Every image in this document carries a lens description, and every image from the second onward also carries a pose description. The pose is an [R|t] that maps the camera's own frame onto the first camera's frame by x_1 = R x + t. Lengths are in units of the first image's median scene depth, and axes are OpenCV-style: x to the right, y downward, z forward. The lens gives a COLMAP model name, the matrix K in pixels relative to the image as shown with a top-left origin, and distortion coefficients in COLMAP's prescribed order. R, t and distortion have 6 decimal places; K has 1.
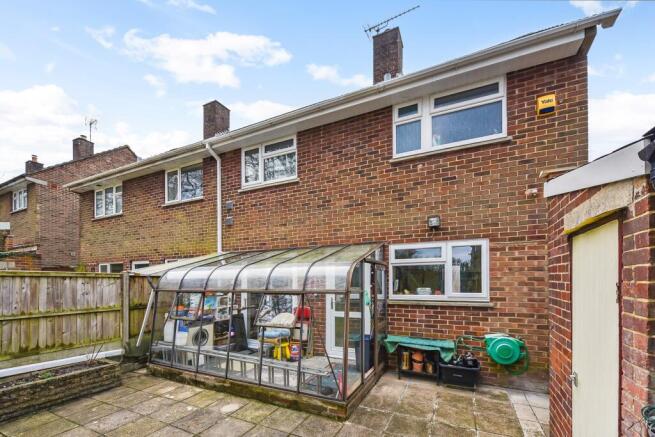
lens RADIAL K [[265.7, 0, 334.5], [0, 265.7, 272.4], [0, 0, 1]] dist [0.000043, -0.000130]
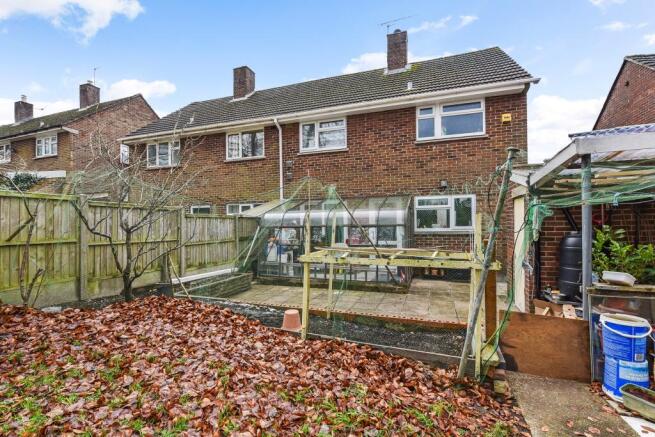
lens RADIAL K [[300.9, 0, 326.8], [0, 300.9, 217.7], [0, 0, 1]] dist [-0.013456, -0.000408]
pose [[0.993181, -0.002723, 0.116552, -0.506338], [0.002068, 0.999981, 0.005738, 0.008595], [-0.116565, -0.005458, 0.993168, -0.682764]]
